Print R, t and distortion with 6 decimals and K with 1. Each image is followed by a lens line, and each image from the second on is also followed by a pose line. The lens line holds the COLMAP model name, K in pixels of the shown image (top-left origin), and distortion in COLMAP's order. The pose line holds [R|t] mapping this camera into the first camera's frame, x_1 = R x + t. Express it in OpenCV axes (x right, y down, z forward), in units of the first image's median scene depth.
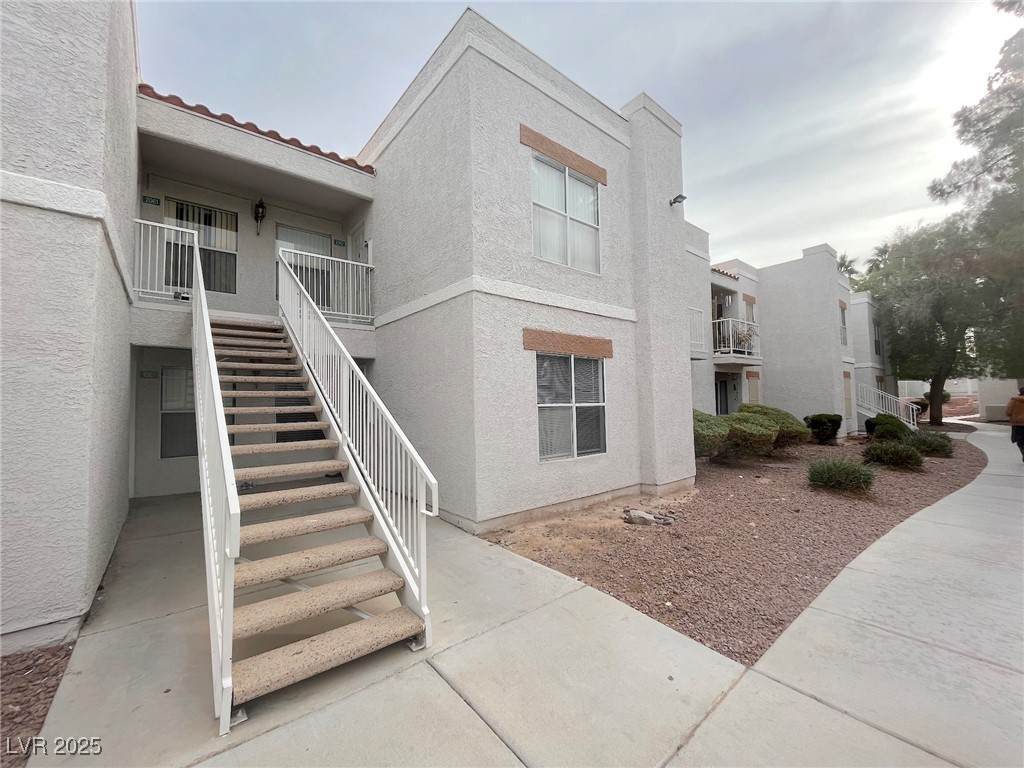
lens RADIAL K [[410.7, 0, 517.2], [0, 410.7, 378.6], [0, 0, 1]] dist [-0.002521, -0.000738]
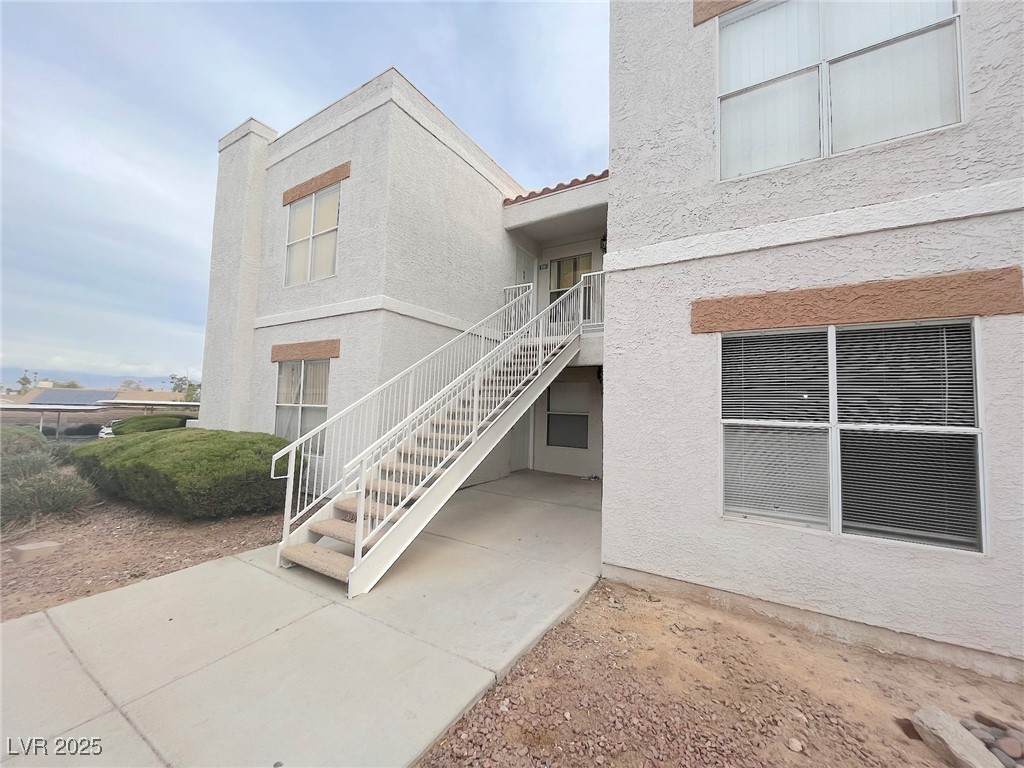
lens RADIAL K [[410.7, 0, 491.0], [0, 410.7, 374.3], [0, 0, 1]] dist [-0.002521, -0.000738]
pose [[0.287570, -0.052172, -0.956338, 0.515967], [0.026674, 0.998564, -0.046455, 0.013997], [0.957388, -0.012150, 0.288549, 0.471269]]
